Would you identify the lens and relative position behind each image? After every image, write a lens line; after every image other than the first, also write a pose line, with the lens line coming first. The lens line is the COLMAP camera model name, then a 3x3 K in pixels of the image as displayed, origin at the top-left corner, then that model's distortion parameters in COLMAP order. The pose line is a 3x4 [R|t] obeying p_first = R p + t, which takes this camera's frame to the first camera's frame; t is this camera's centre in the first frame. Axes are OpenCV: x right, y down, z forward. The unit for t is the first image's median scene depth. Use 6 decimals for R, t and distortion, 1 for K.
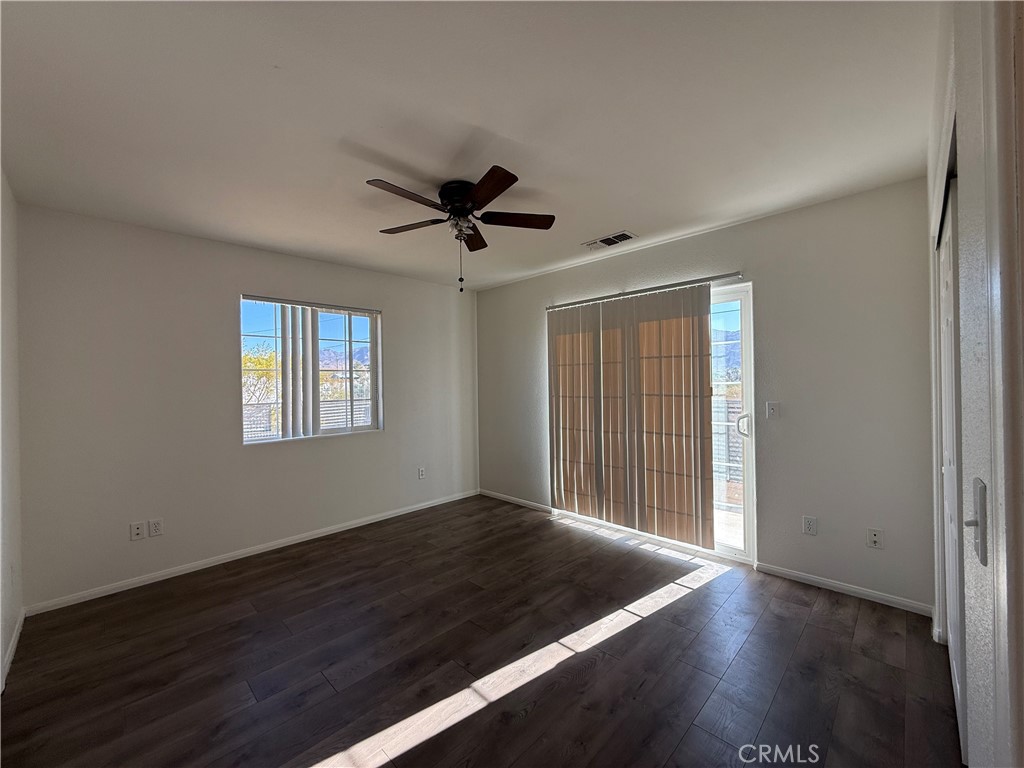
lens RADIAL K [[407.8, 0, 512.7], [0, 407.8, 381.5], [0, 0, 1]] dist [-0.001524, 0.000775]
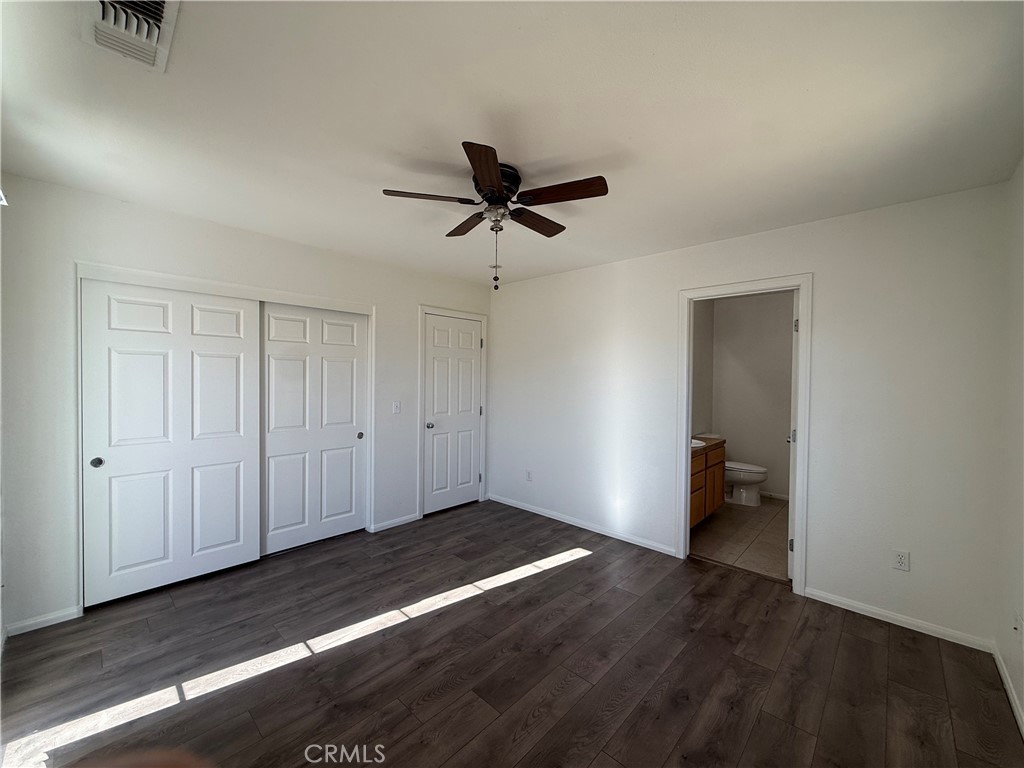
lens RADIAL K [[407.8, 0, 511.0], [0, 407.8, 382.8], [0, 0, 1]] dist [-0.001524, 0.000775]
pose [[-0.999876, 0.003624, -0.015351, -0.148295], [0.003455, 0.999934, 0.010972, -0.025231], [0.015390, 0.010917, -0.999822, 1.983488]]
